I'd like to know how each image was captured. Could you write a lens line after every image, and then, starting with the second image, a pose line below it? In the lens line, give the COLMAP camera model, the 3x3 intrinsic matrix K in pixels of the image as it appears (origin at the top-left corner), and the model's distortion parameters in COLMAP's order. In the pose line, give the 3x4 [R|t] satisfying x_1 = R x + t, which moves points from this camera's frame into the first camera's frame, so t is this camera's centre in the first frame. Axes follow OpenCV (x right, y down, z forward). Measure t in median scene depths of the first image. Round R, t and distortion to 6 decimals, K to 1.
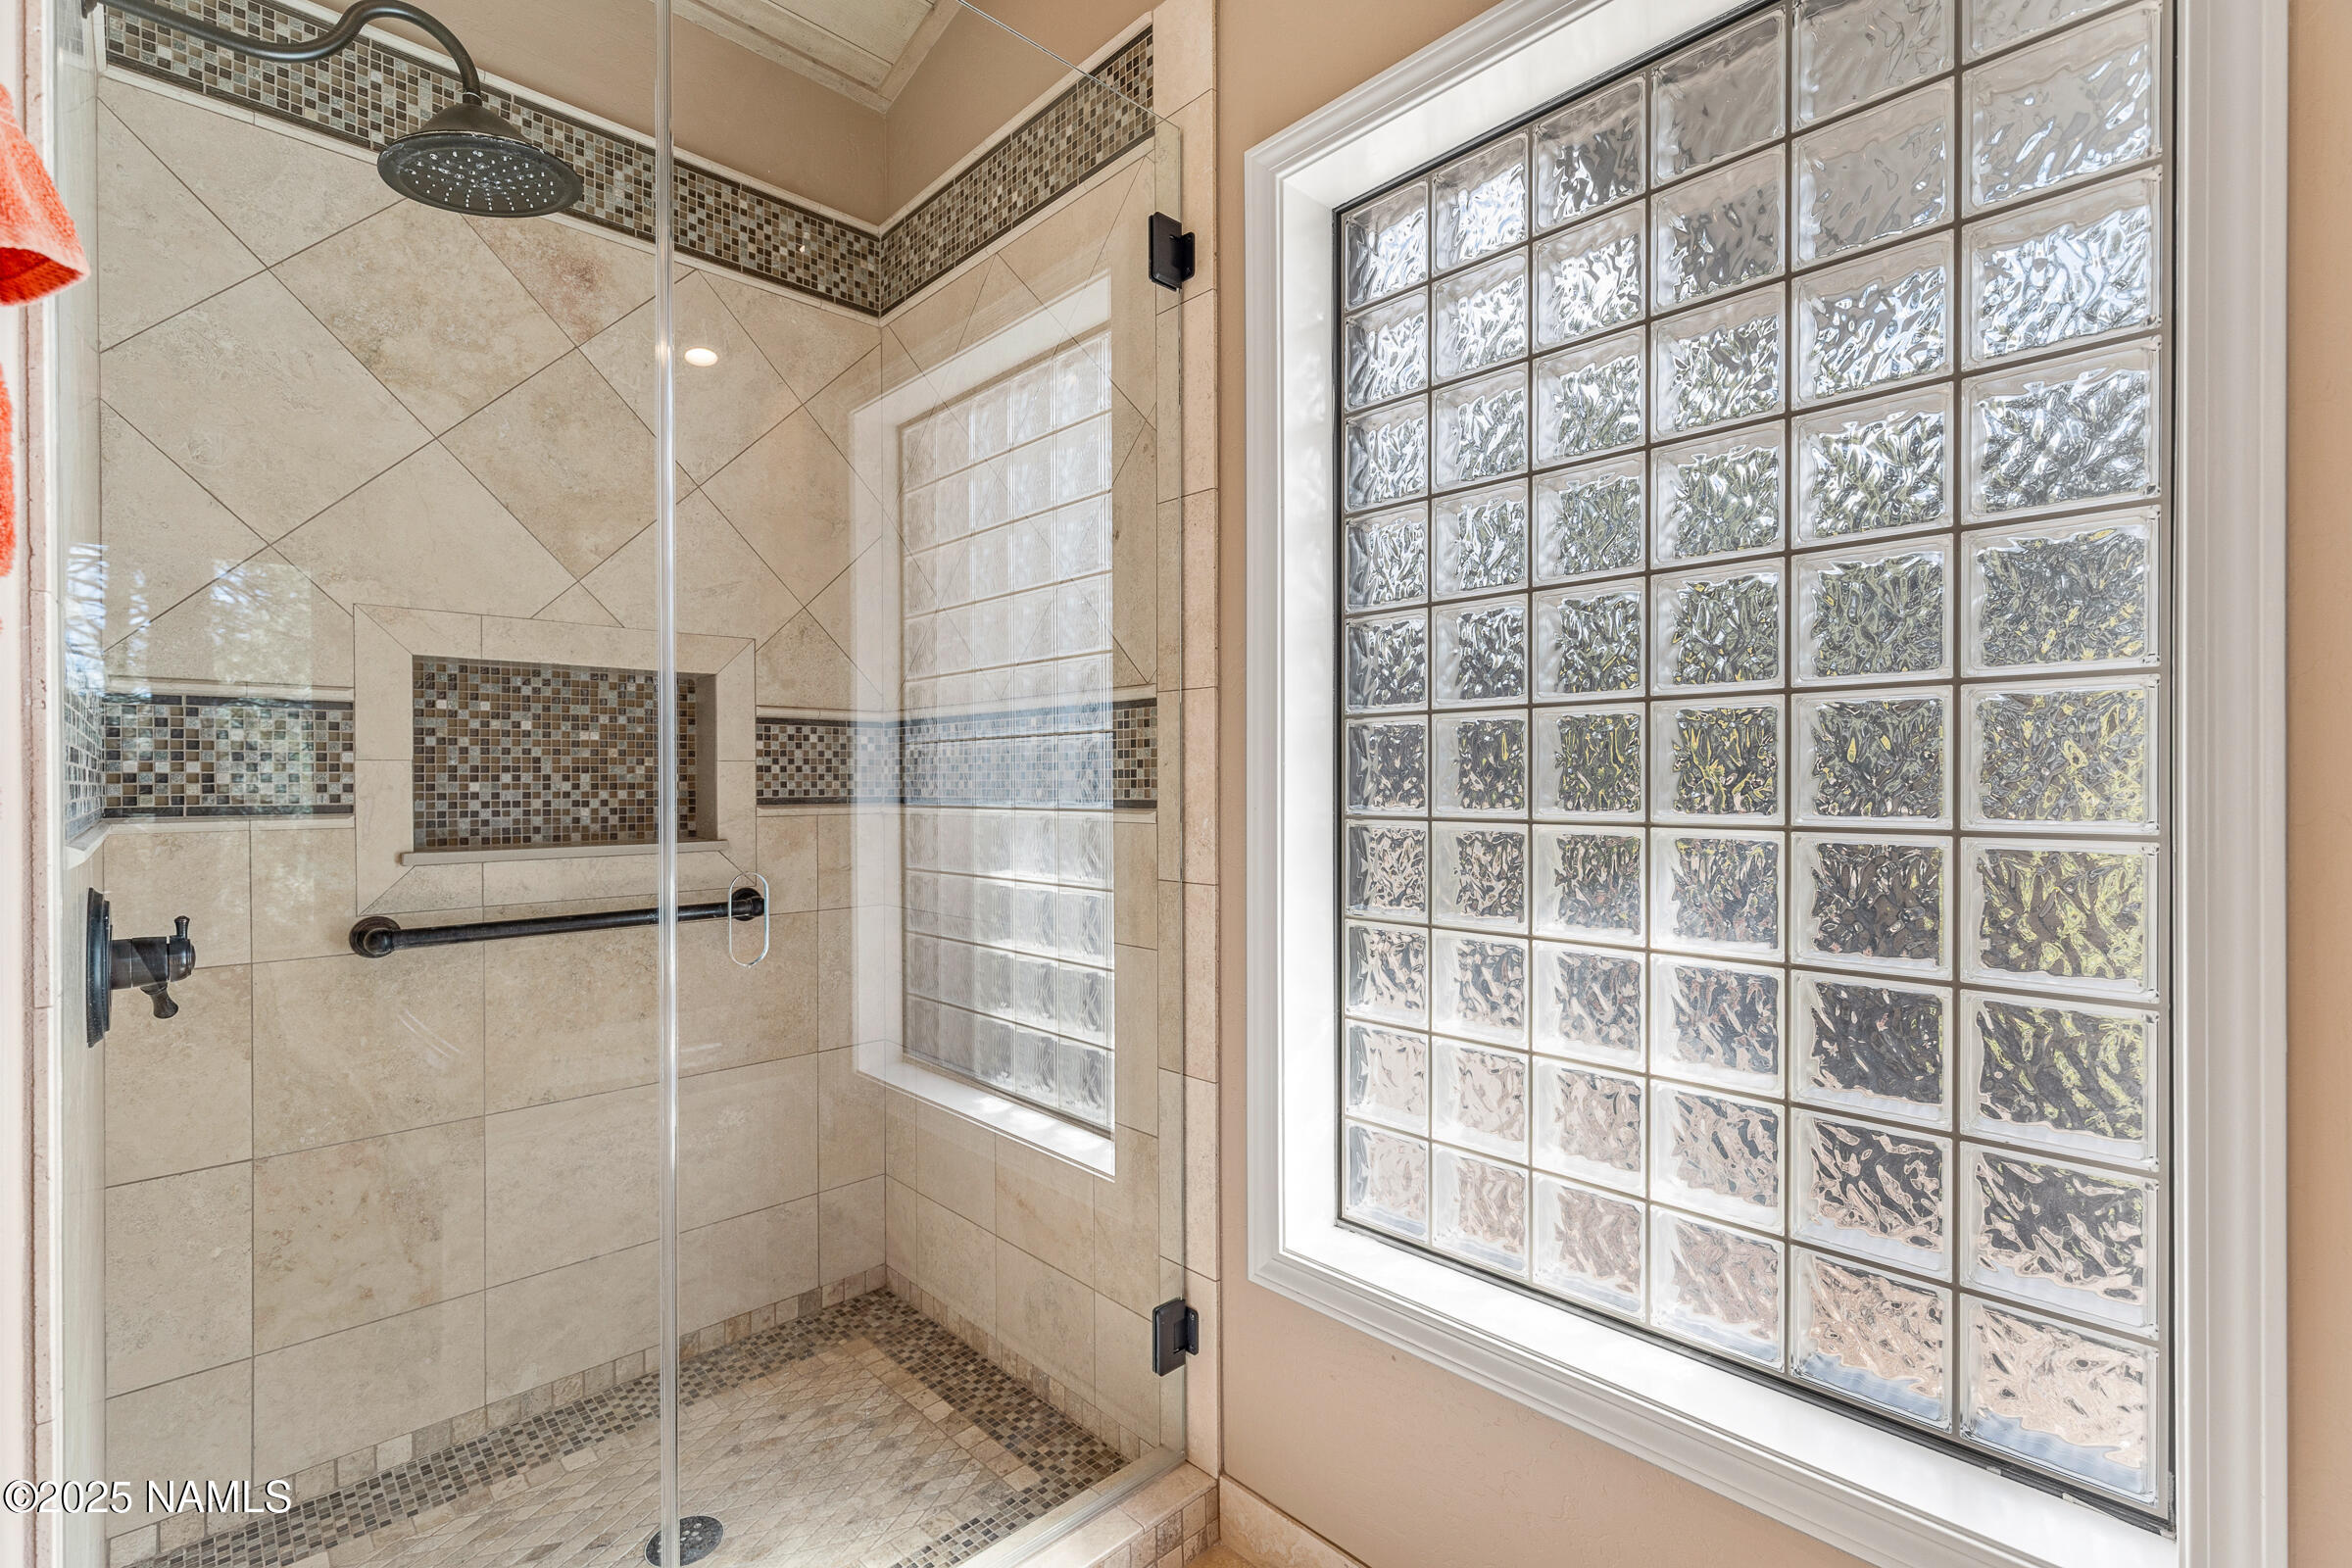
lens RADIAL K [[1055.2, 0, 1183.9], [0, 1055.2, 781.4], [0, 0, 1]] dist [0.003961, -0.000401]
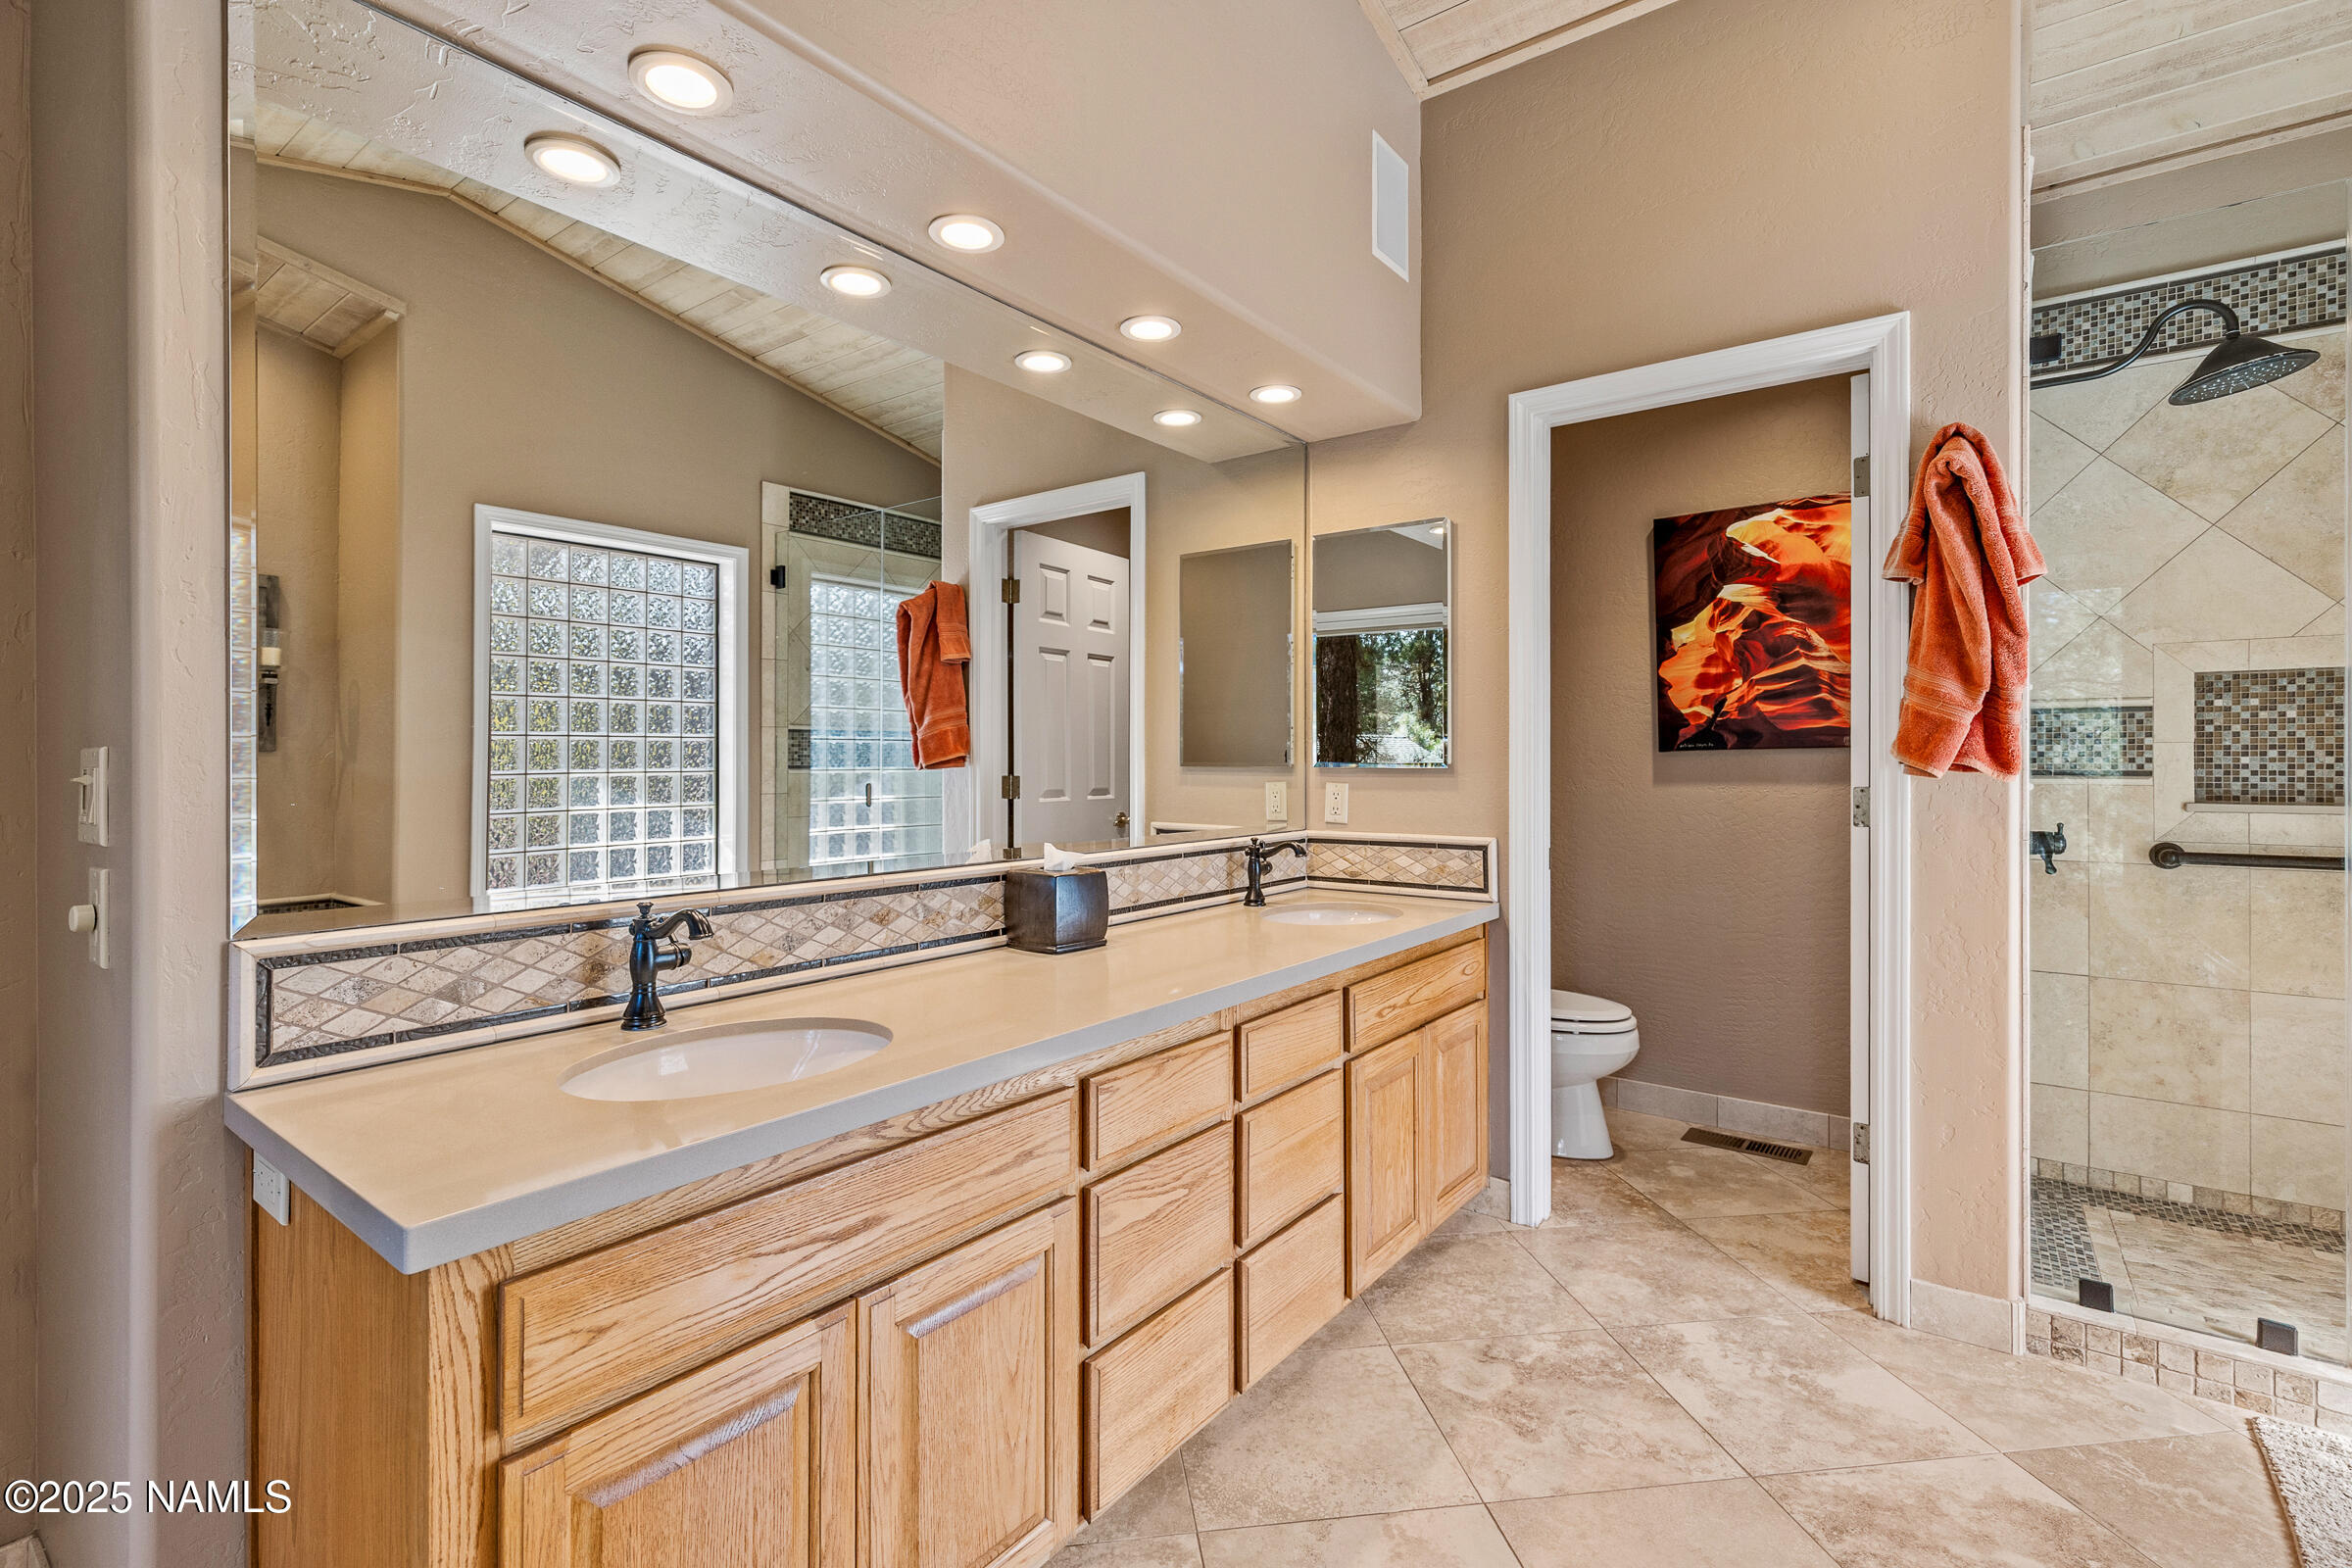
lens RADIAL K [[1055.2, 0, 1182.8], [0, 1055.2, 762.5], [0, 0, 1]] dist [0.003961, -0.000401]
pose [[0.154783, 0.008016, -0.987916, 0.512082], [0.002650, 0.999960, 0.008529, -0.007347], [0.987945, -0.003939, 0.154756, -0.626229]]
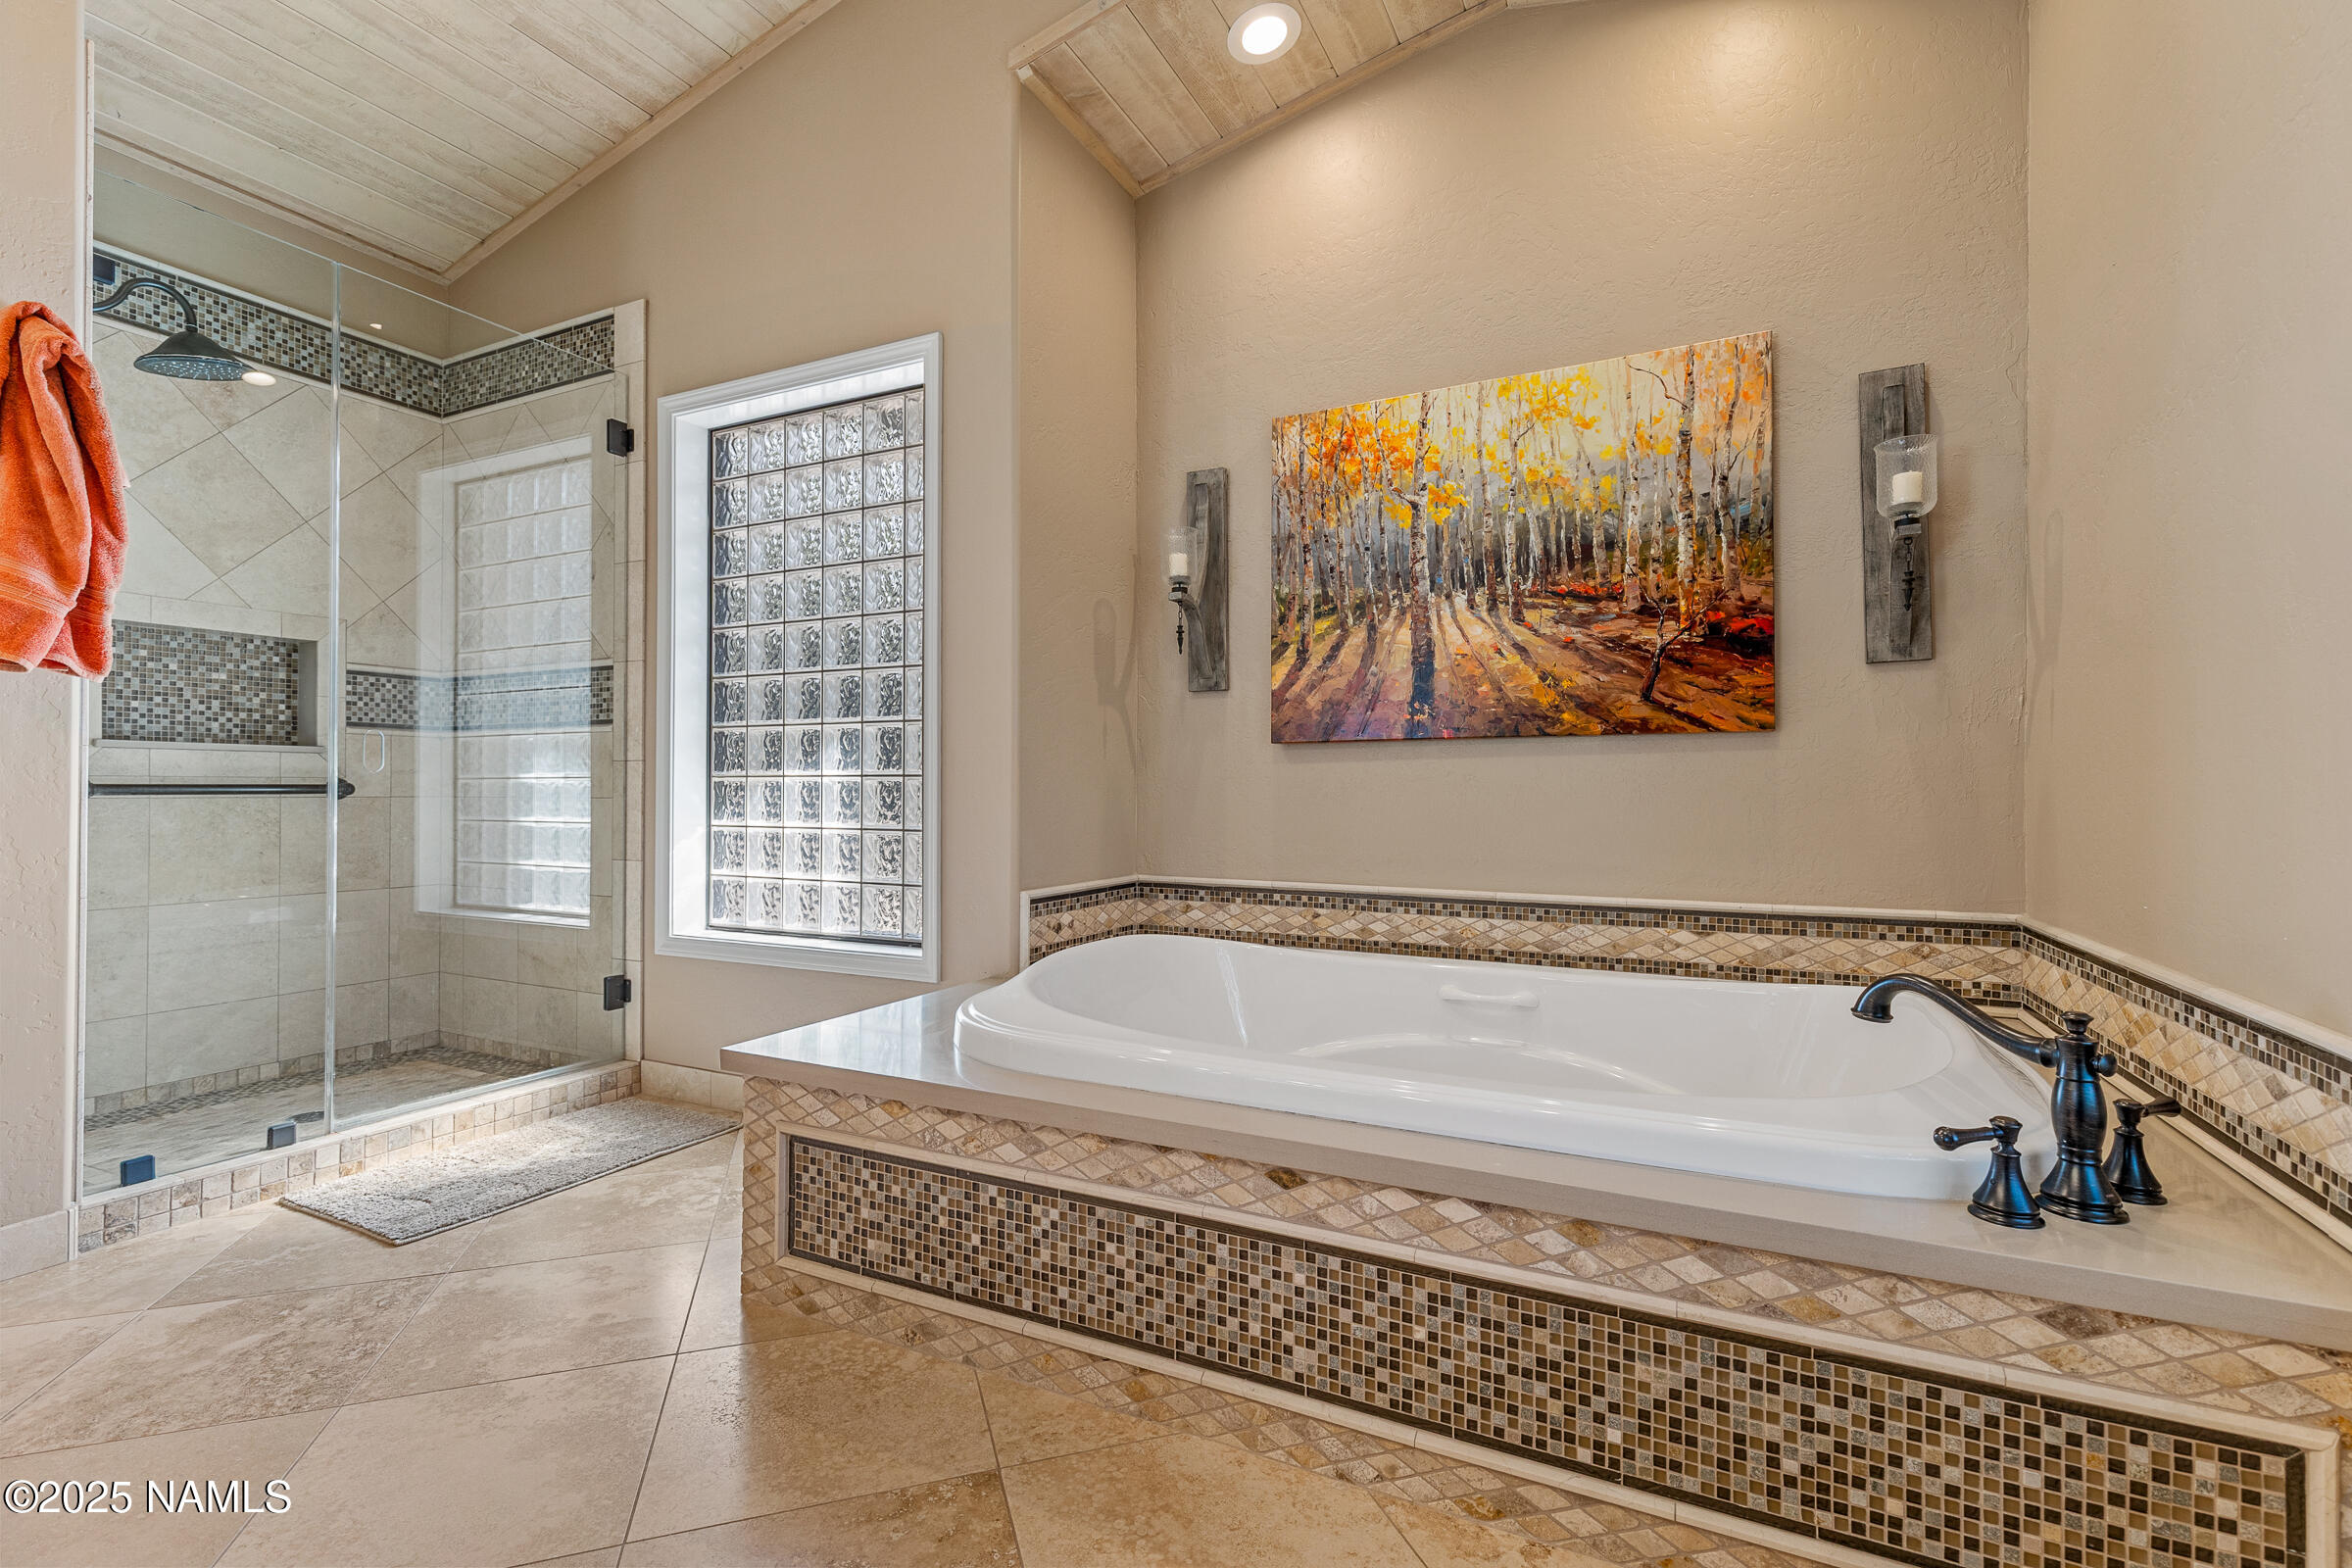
lens RADIAL K [[1055.2, 0, 1183.9], [0, 1055.2, 782.8], [0, 0, 1]] dist [0.003961, -0.000401]
pose [[0.941541, 0.009556, 0.336763, 0.273658], [-0.008003, 0.999950, -0.006000, 0.122402], [-0.336803, 0.002954, 0.941570, -1.029521]]
